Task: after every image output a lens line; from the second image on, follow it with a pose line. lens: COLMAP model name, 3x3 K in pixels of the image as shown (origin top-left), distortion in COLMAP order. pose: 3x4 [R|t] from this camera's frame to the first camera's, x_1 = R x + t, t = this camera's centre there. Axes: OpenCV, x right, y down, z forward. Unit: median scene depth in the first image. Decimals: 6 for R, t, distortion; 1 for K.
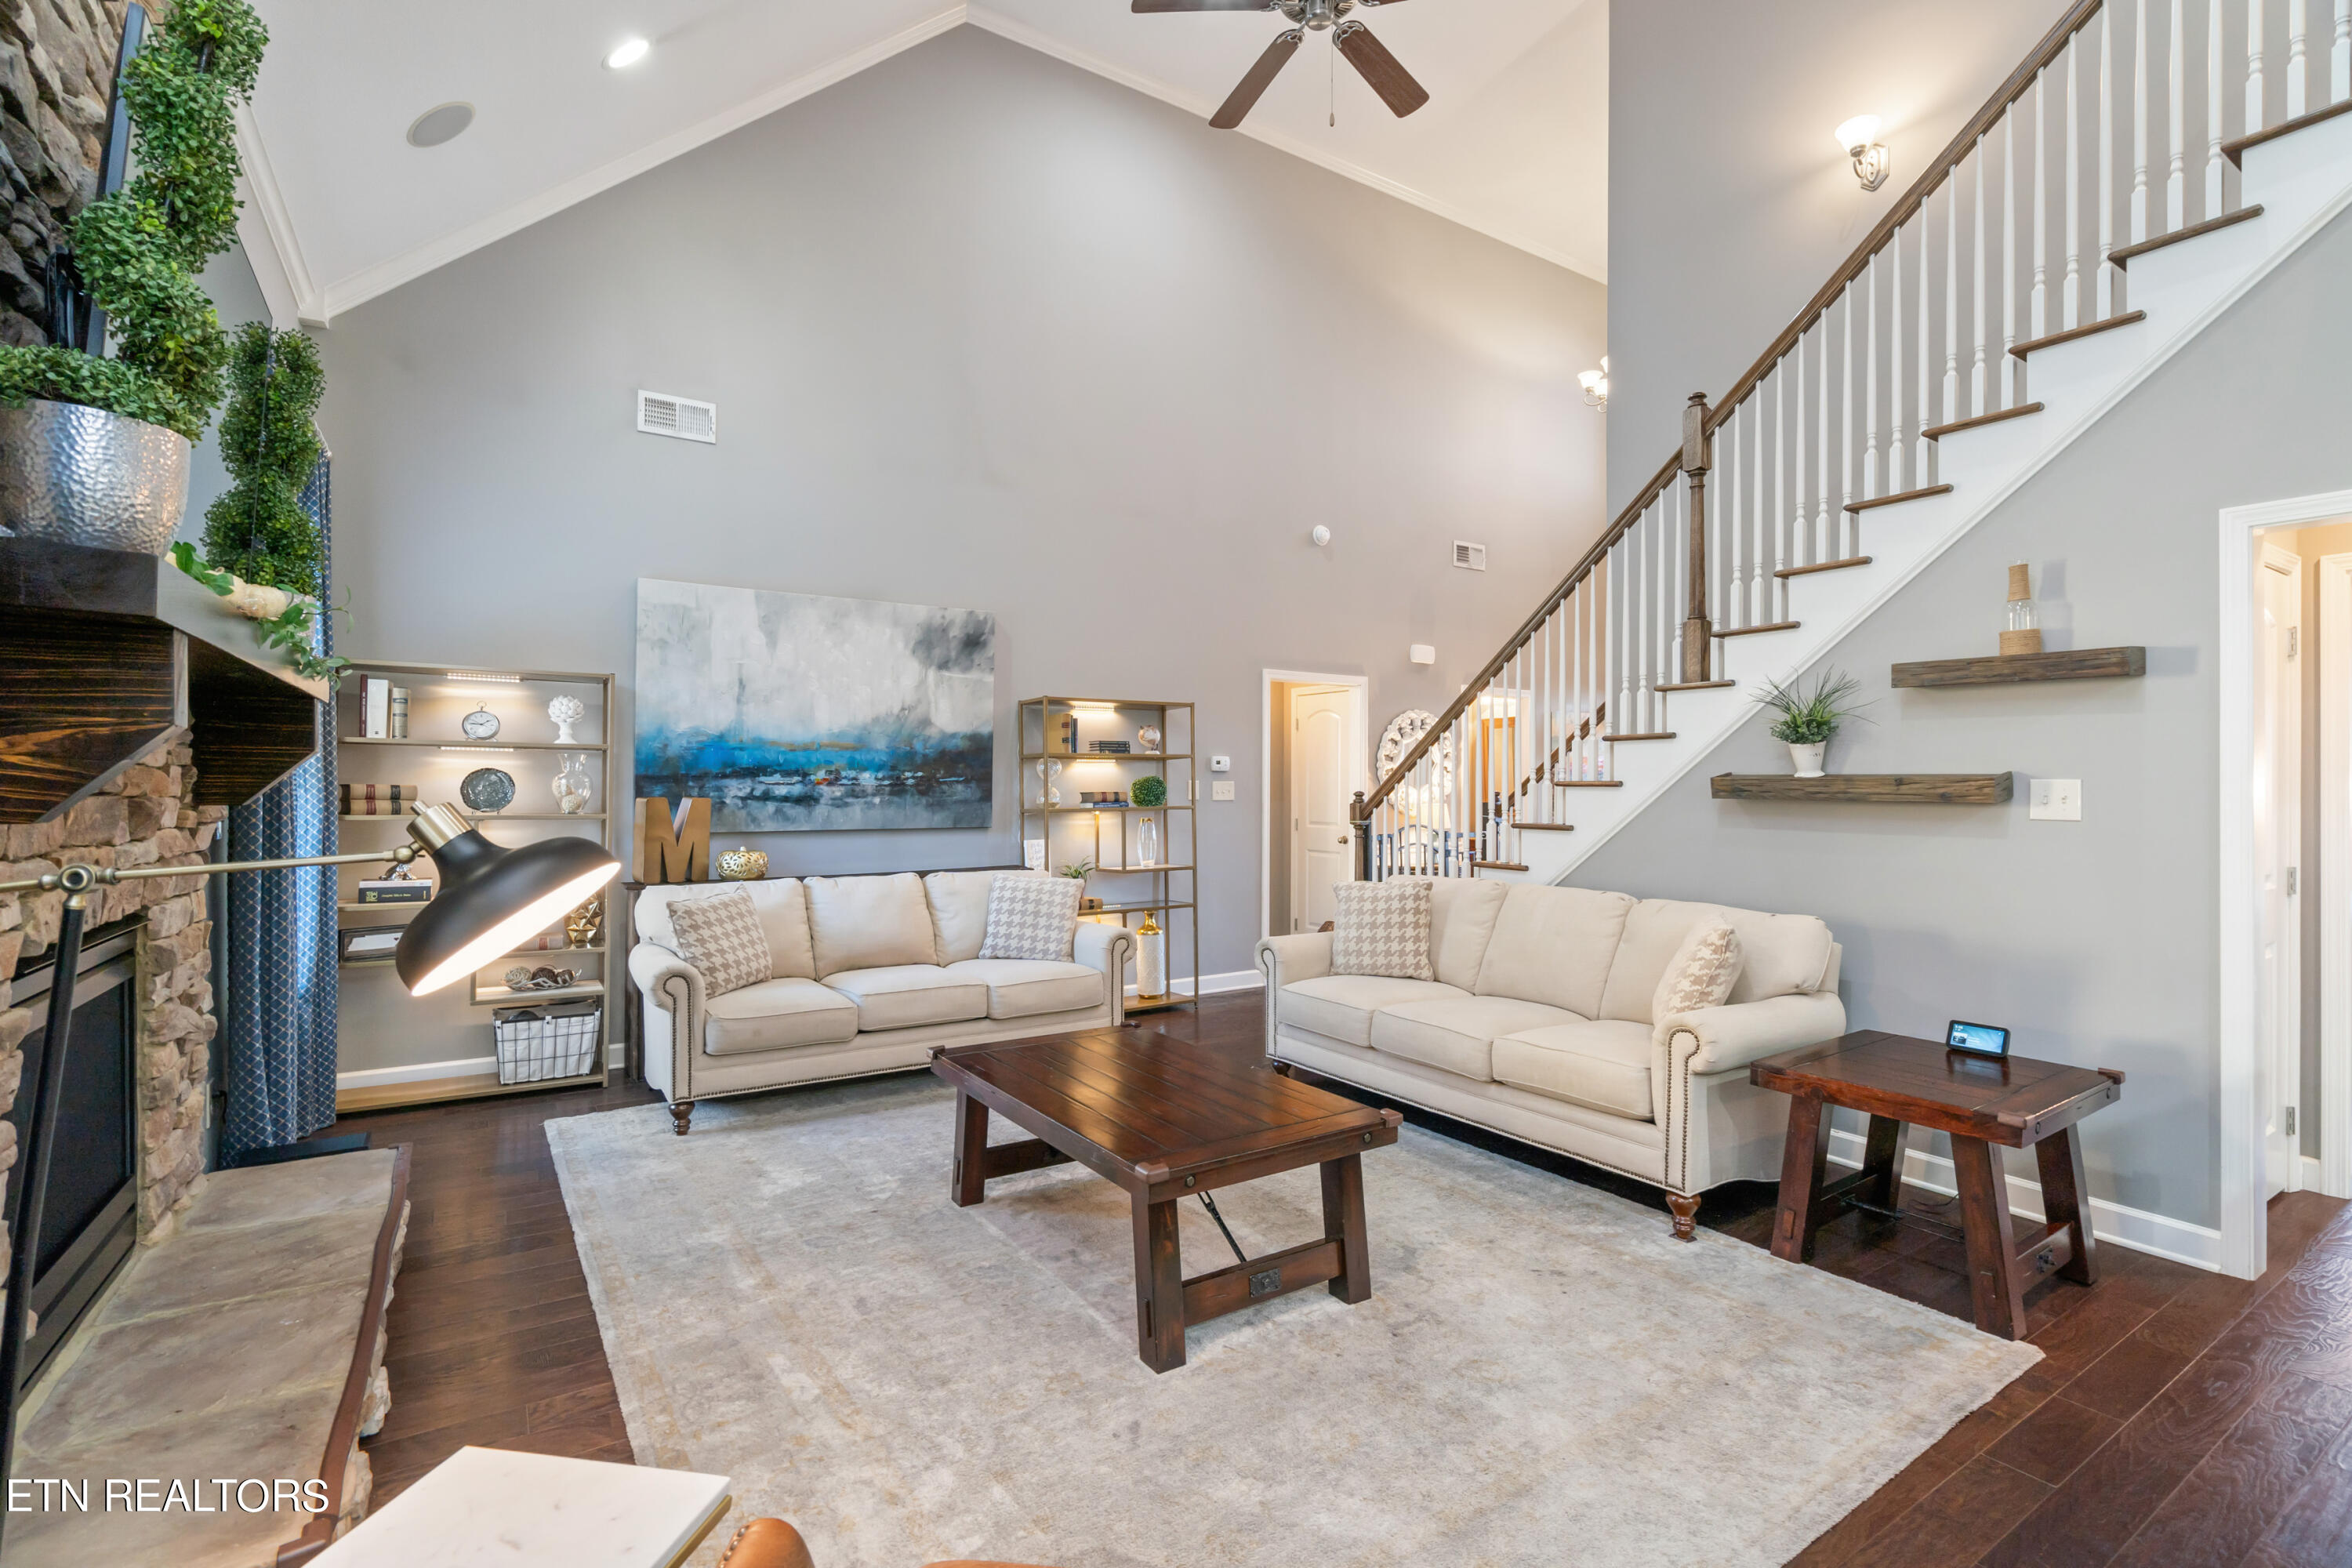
lens RADIAL K [[1074.9, 0, 1183.7], [0, 1074.9, 768.5], [0, 0, 1]] dist [0.000038, 0.000533]
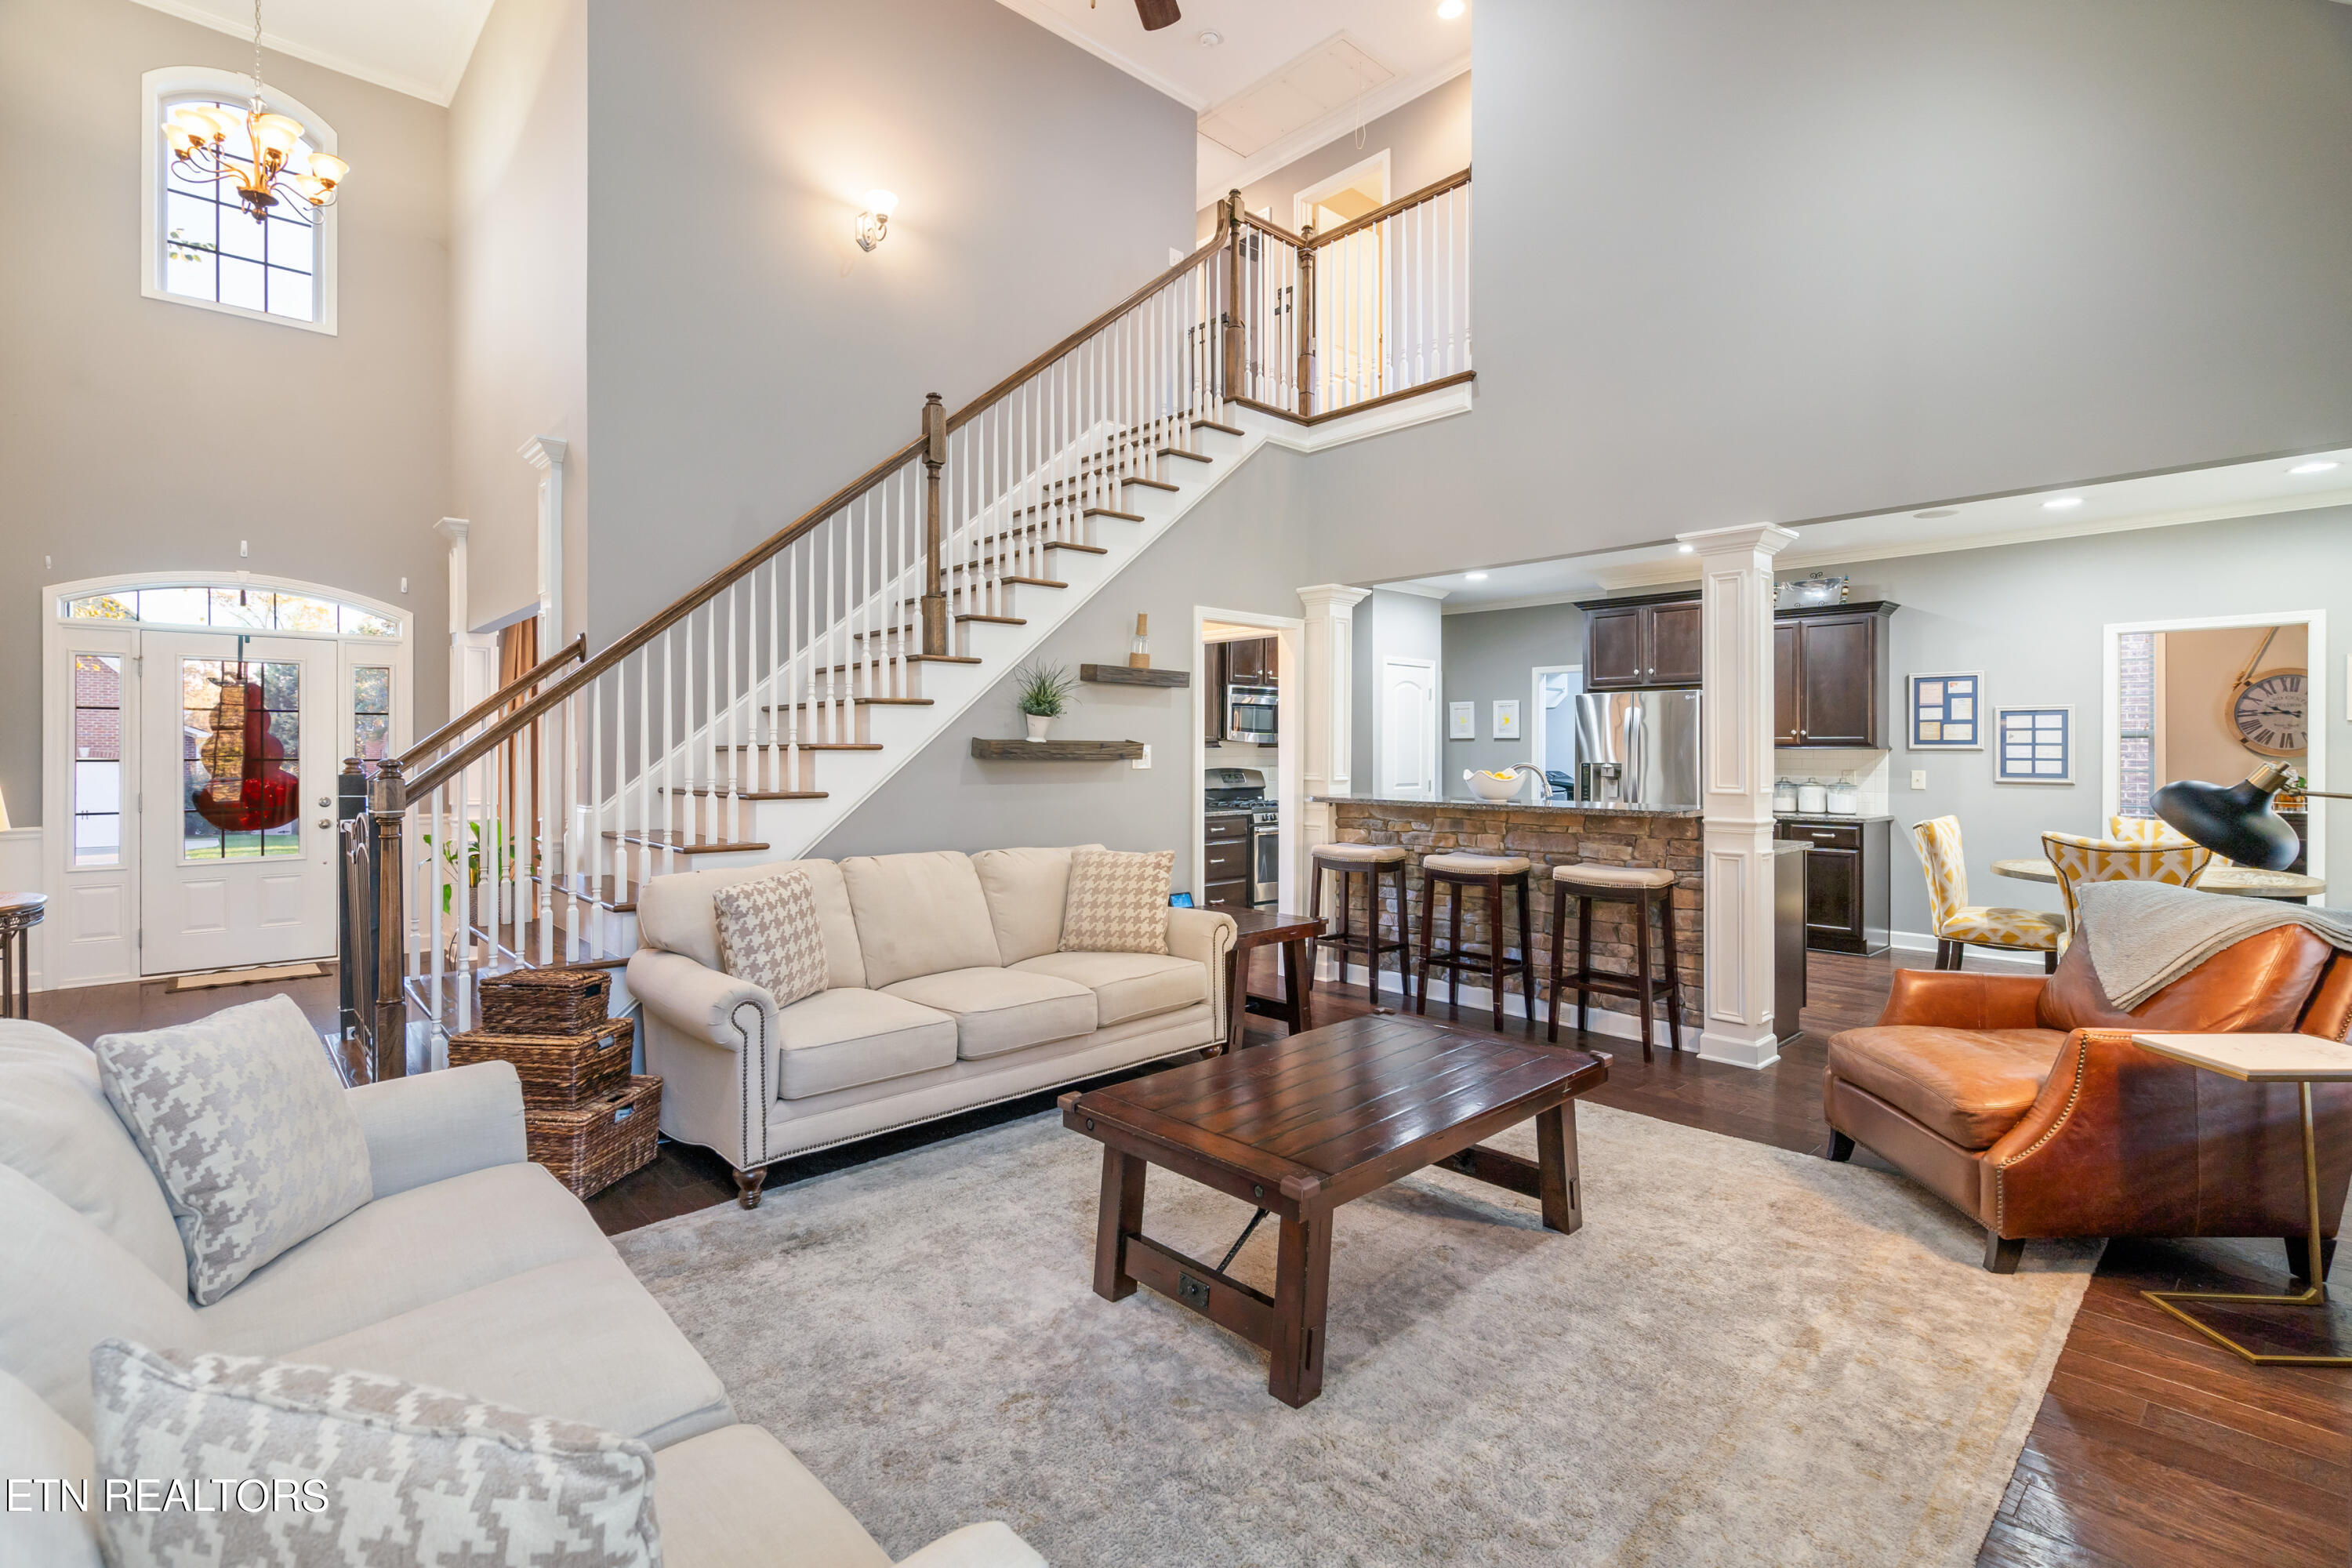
lens RADIAL K [[1086.8, 0, 1159.8], [0, 1086.8, 750.6], [0, 0, 1]] dist [0.001643, 0.000318]
pose [[-0.156743, -0.005144, 0.987626, -0.531490], [-0.016332, 0.999863, 0.002615, 0.009145], [-0.987504, -0.015720, -0.156805, 0.756331]]
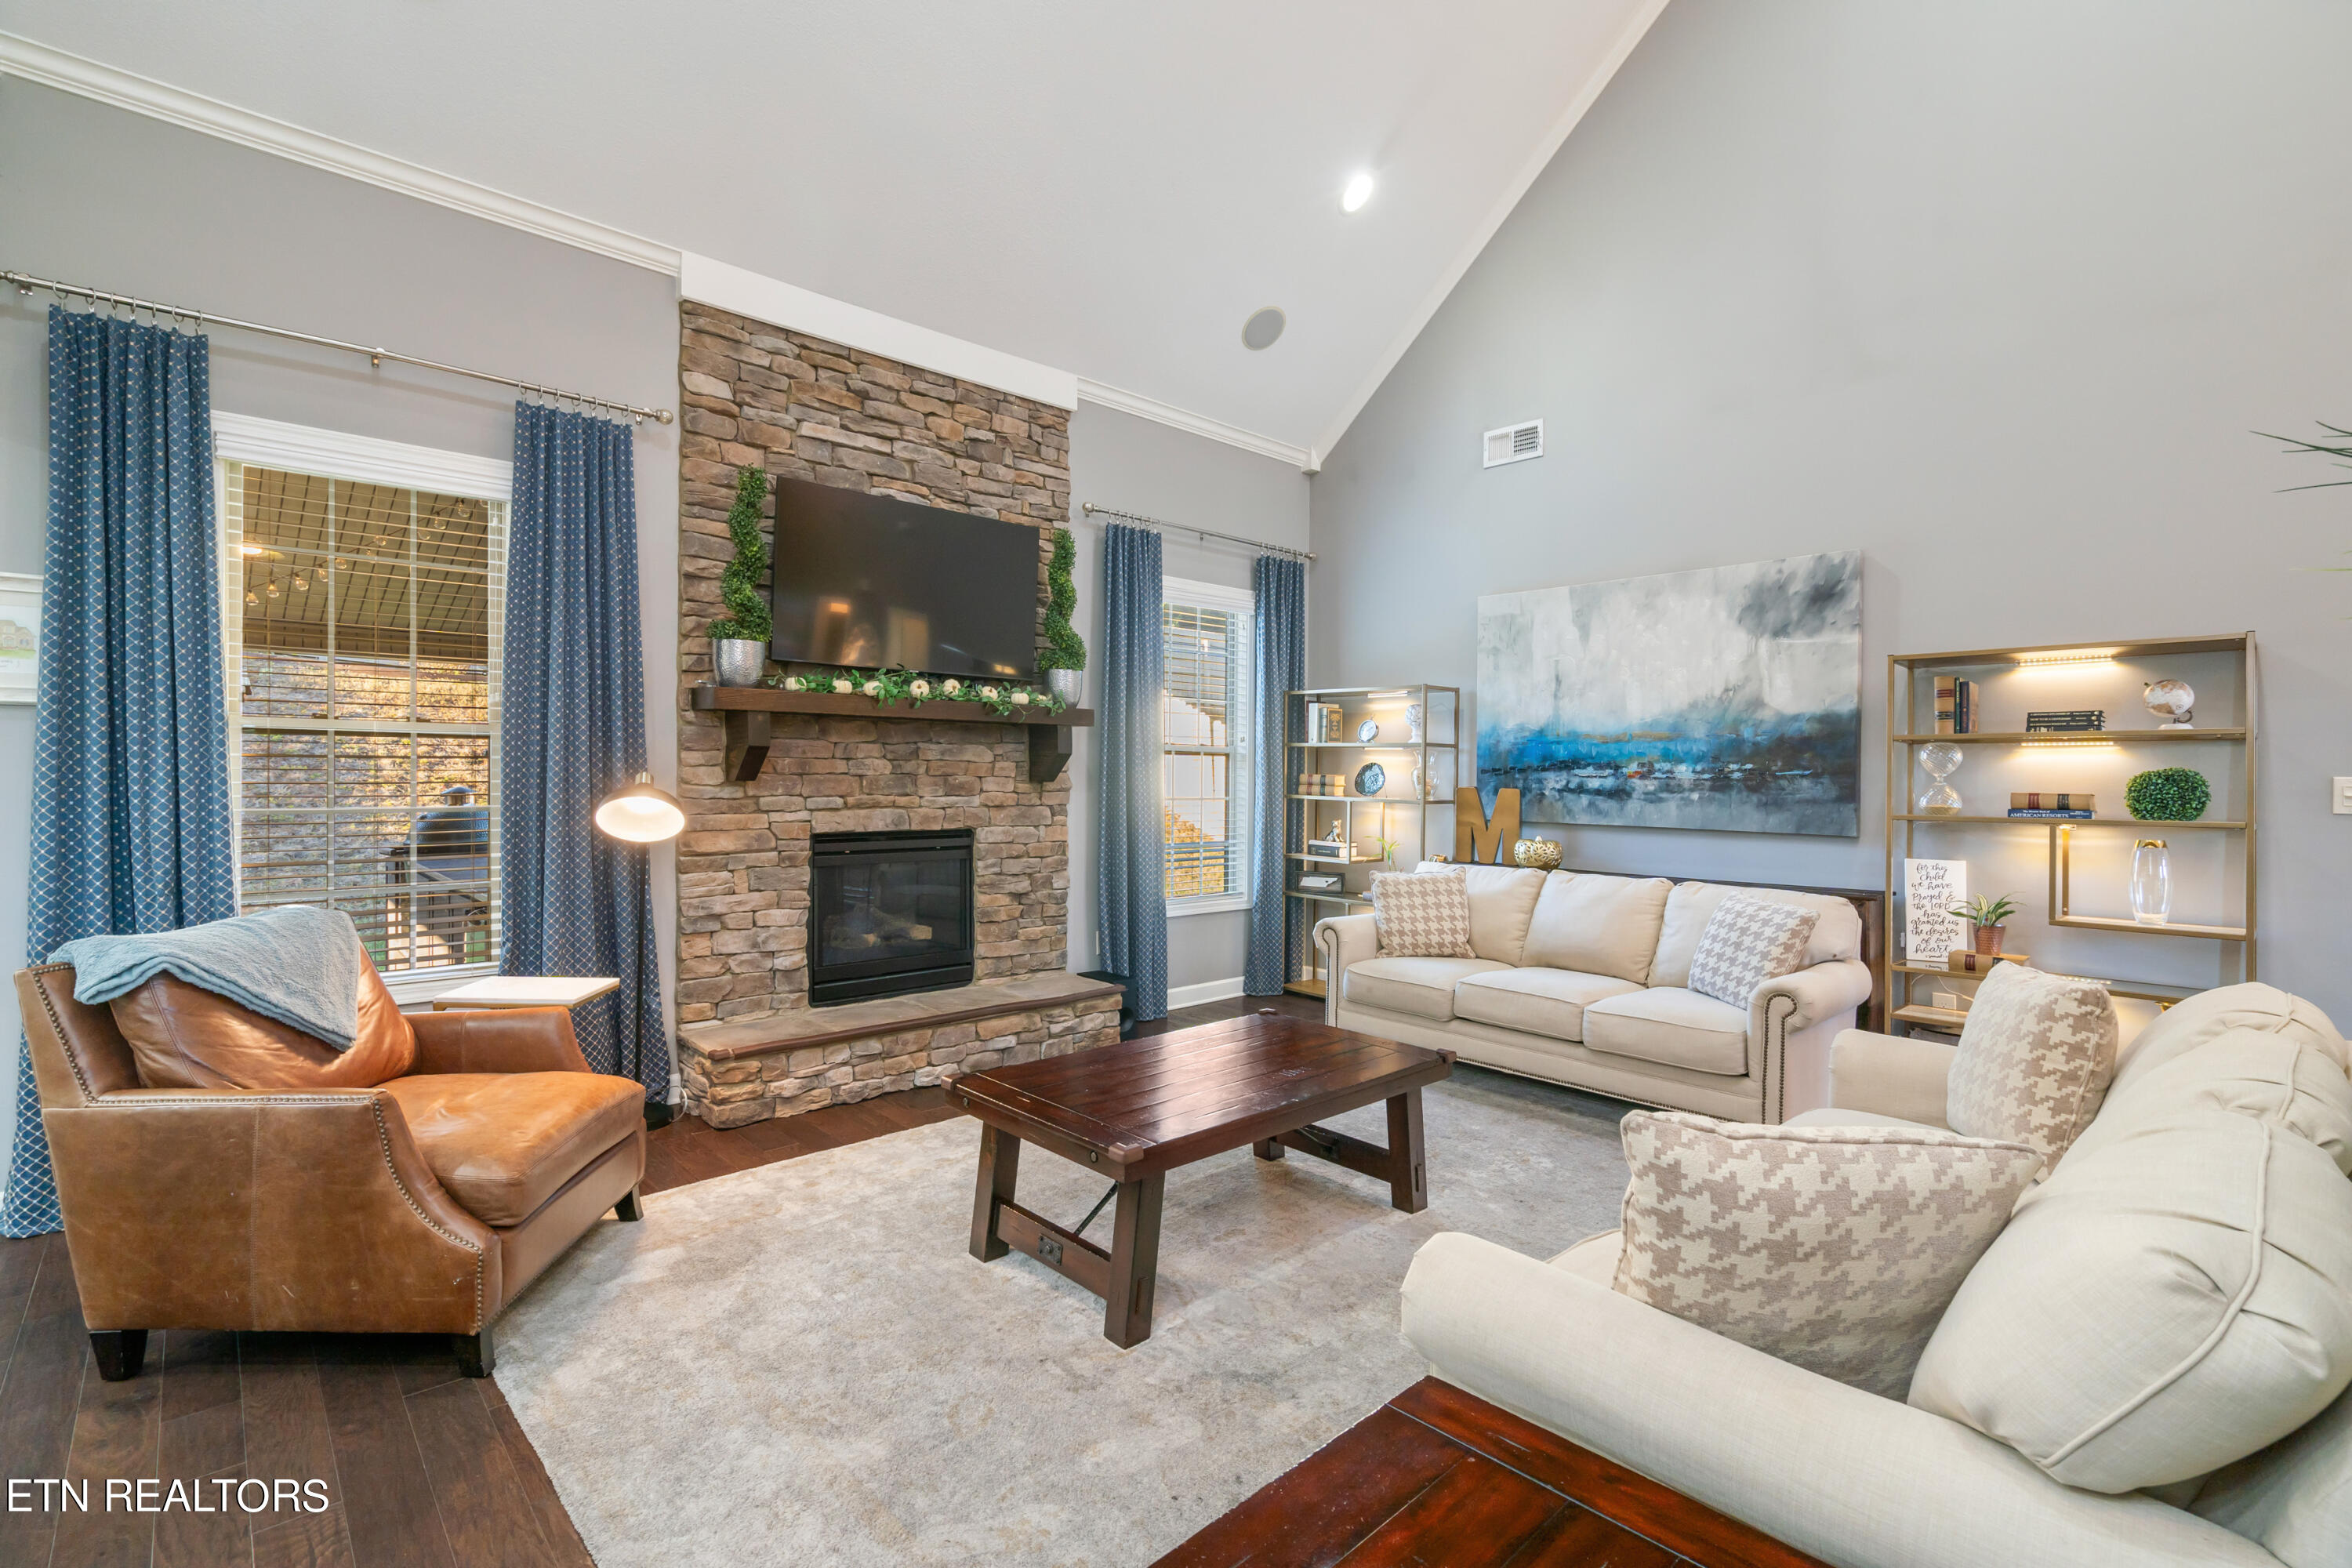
lens RADIAL K [[1084.7, 0, 1176.7], [0, 1084.7, 771.2], [0, 0, 1]] dist [-0.000499, 0.000241]
pose [[0.167382, -0.001658, -0.985891, 0.553435], [0.004033, 0.999991, -0.000997, 0.008716], [0.985884, -0.003809, 0.167387, 0.462653]]
